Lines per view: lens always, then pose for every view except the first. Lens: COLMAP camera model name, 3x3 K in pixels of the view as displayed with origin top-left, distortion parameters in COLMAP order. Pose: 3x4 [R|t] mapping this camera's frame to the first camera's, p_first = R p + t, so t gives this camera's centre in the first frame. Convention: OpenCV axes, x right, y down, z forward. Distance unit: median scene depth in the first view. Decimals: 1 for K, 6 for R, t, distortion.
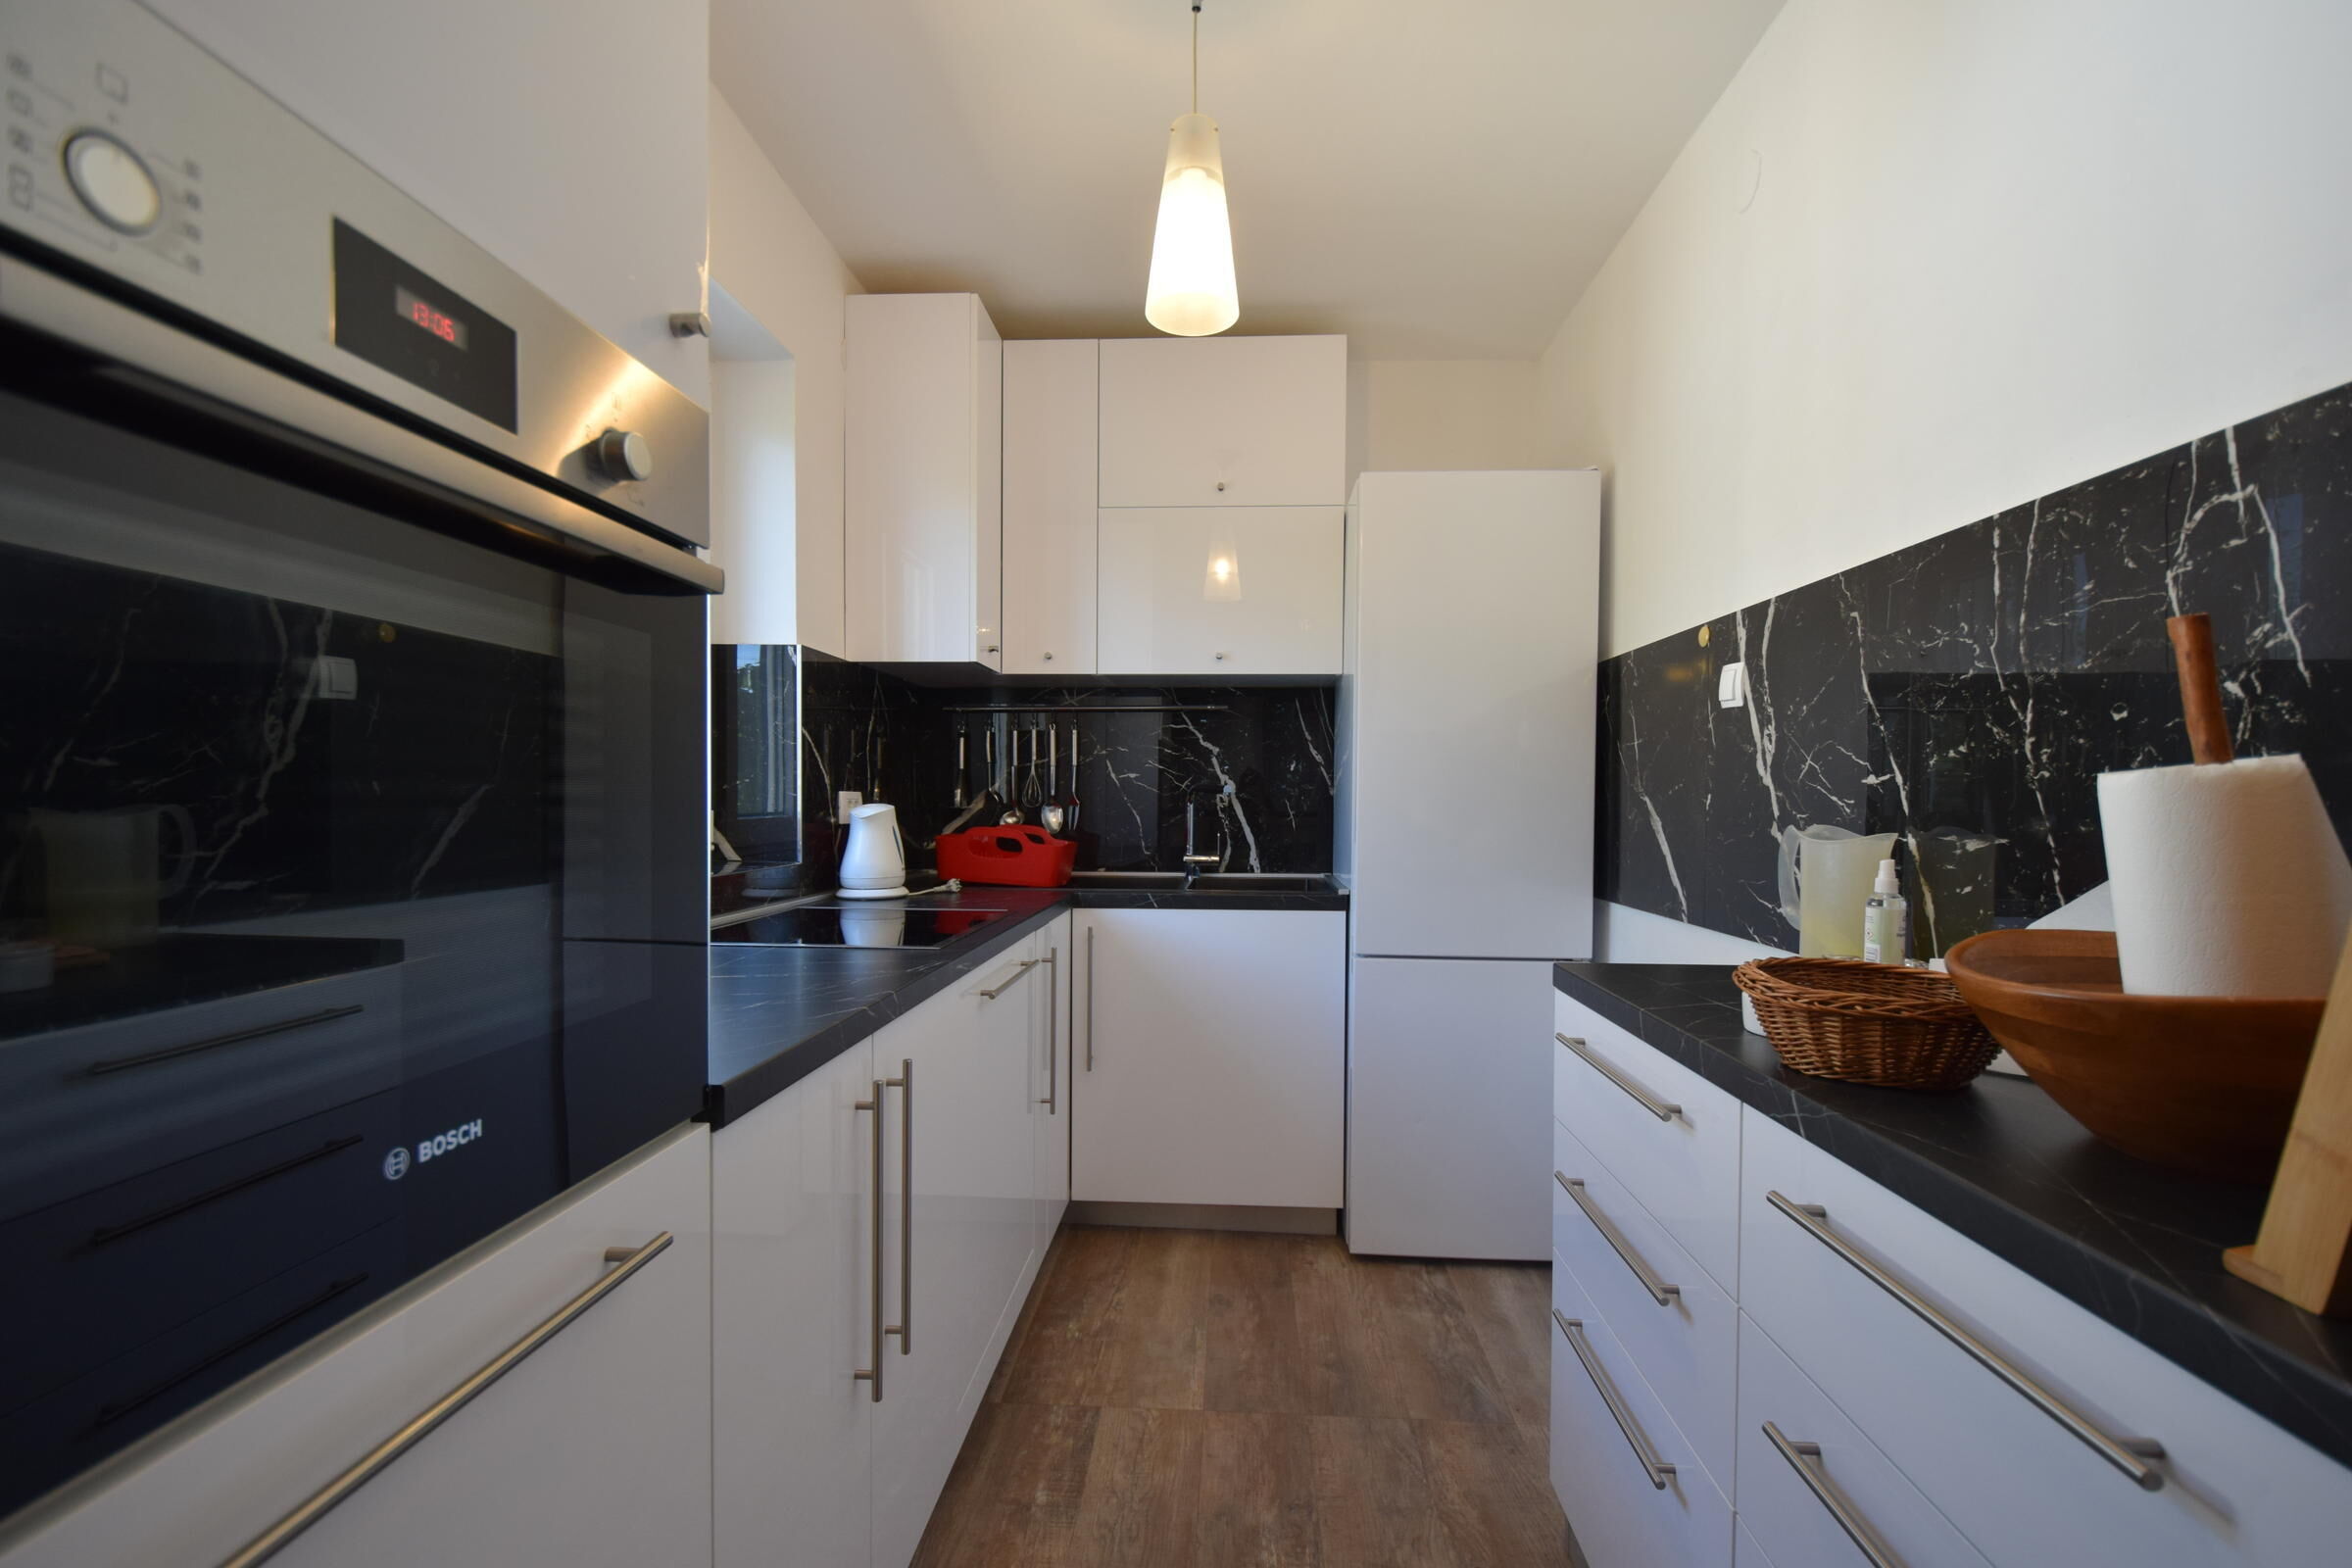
lens RADIAL K [[1020.7, 0, 1185.2], [0, 1020.7, 818.4], [0, 0, 1]] dist [0.011344, -0.005331]
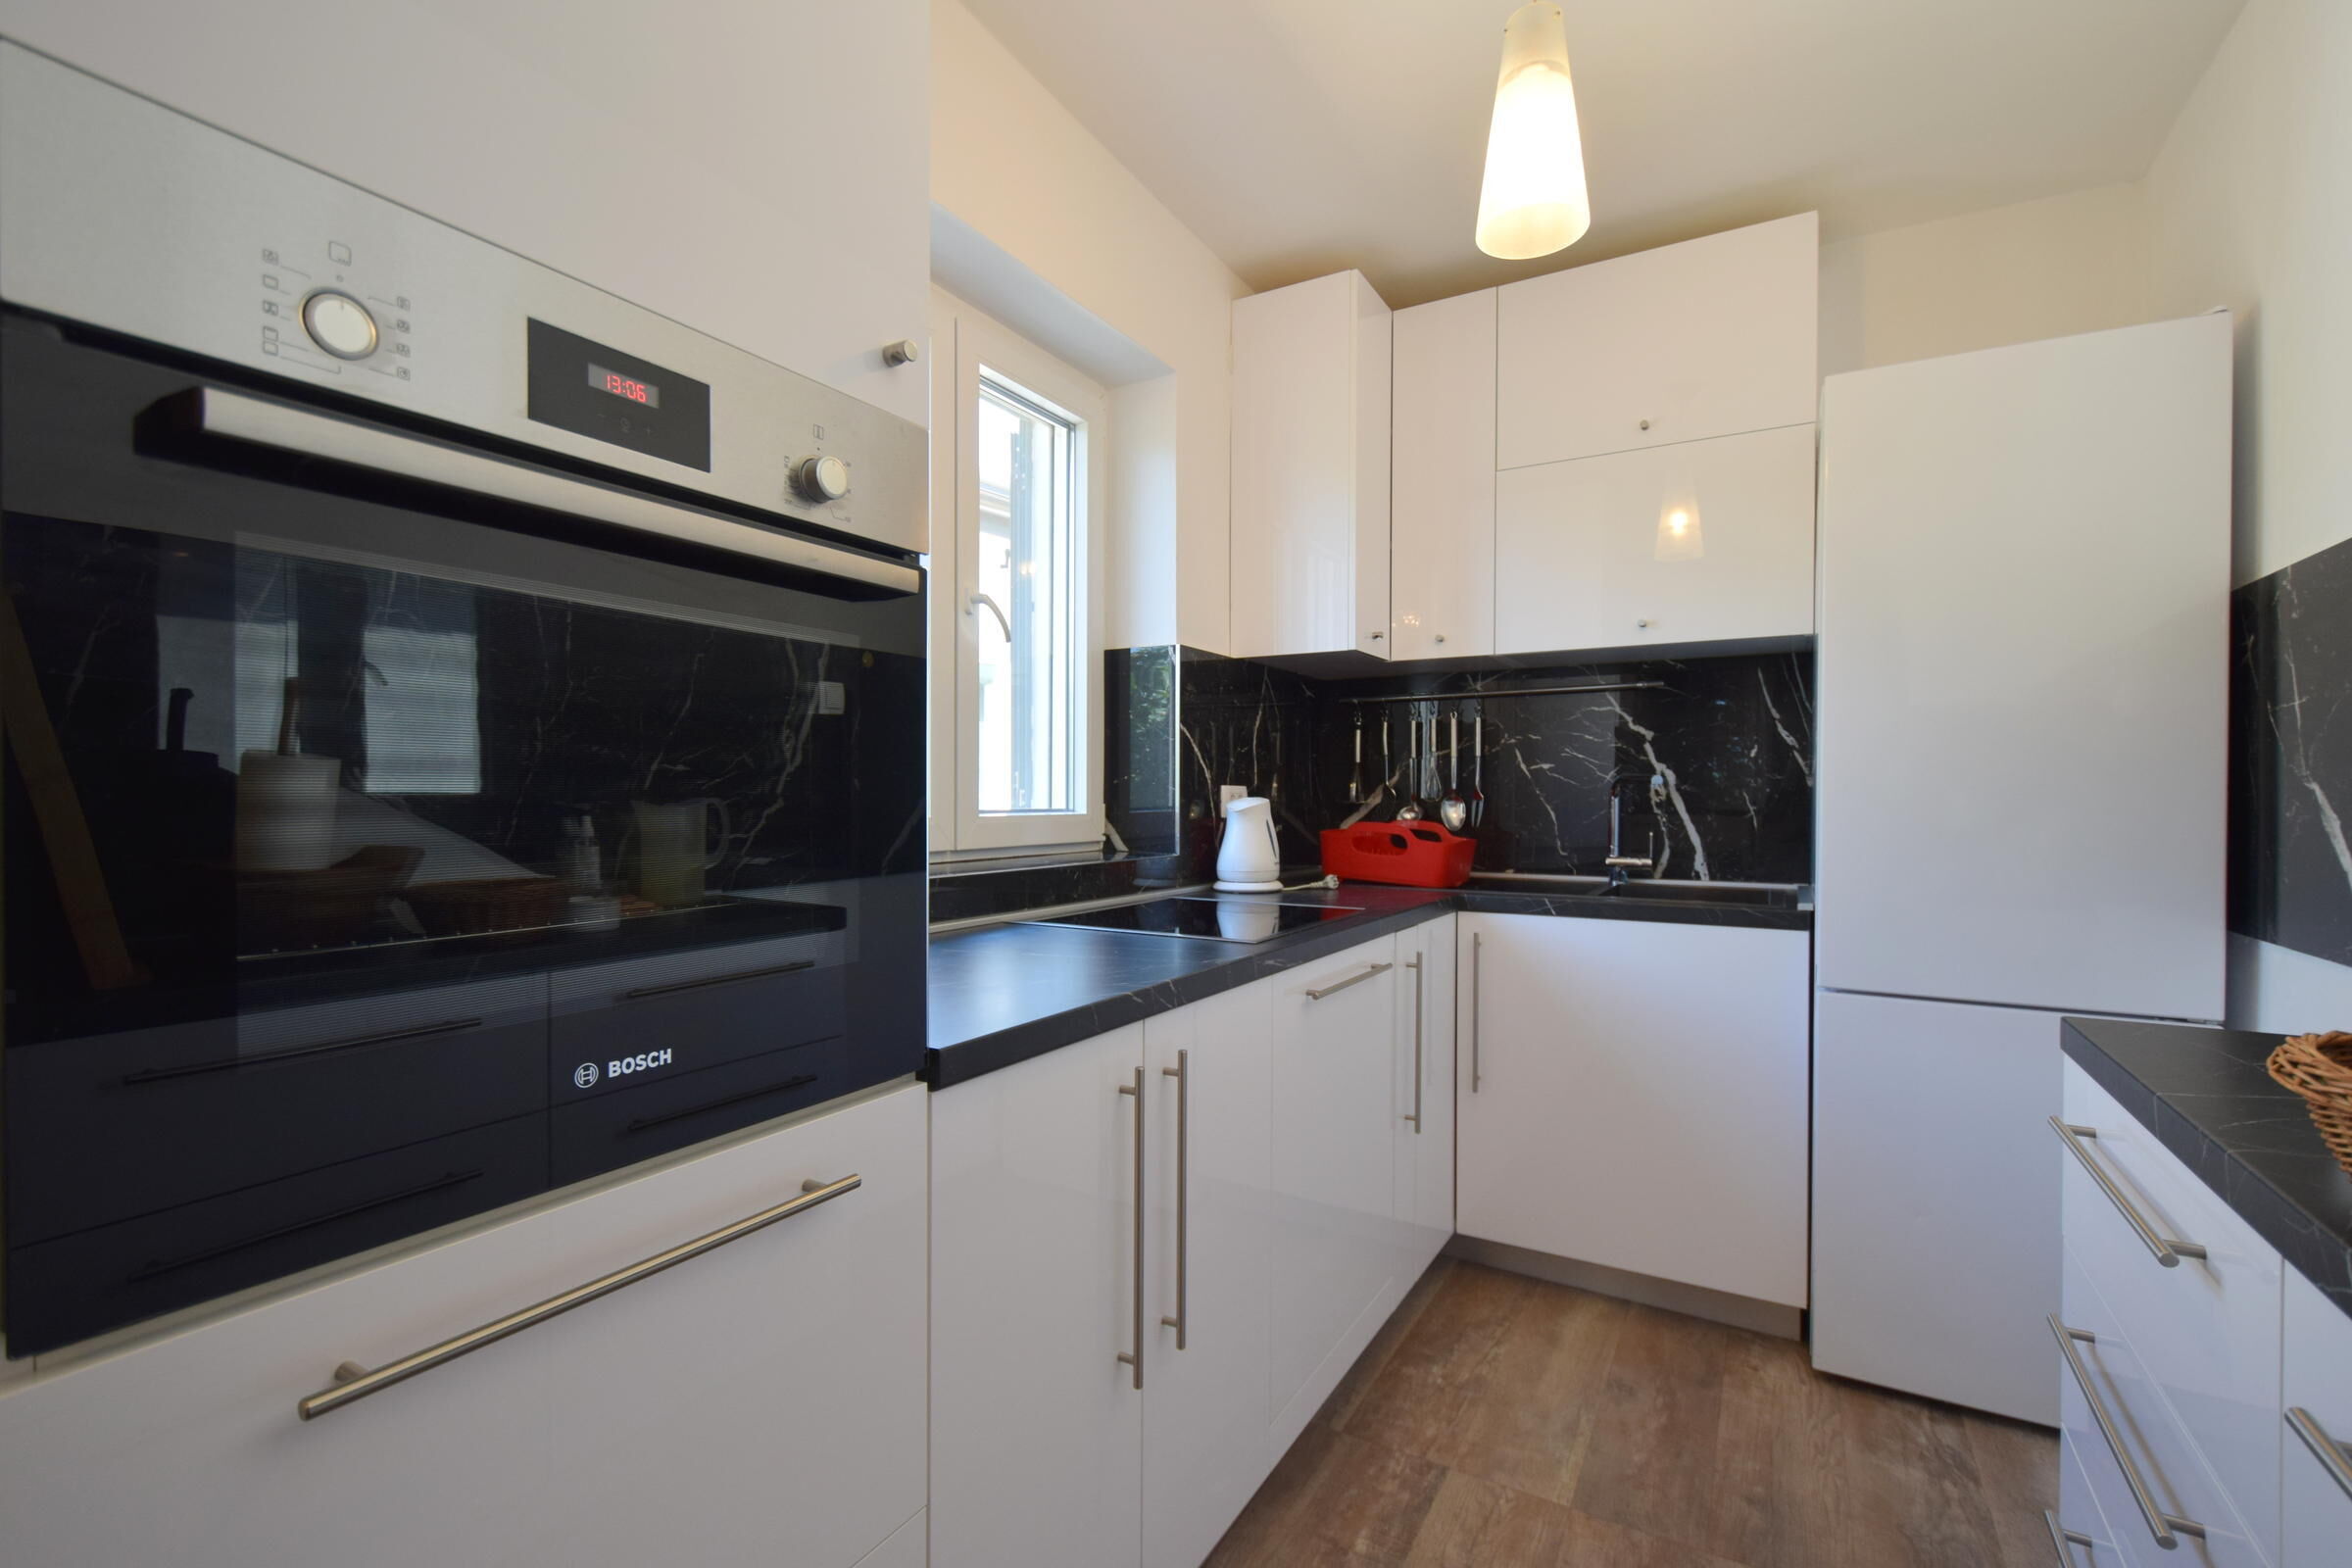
lens RADIAL K [[1049.9, 0, 1168.4], [0, 1049.9, 802.8], [0, 0, 1]] dist [0.017221, -0.011700]
pose [[0.886113, -0.000876, -0.463469, 0.109228], [-0.006179, 0.999887, -0.013702, 0.005871], [0.463428, 0.015005, 0.886007, 0.050180]]
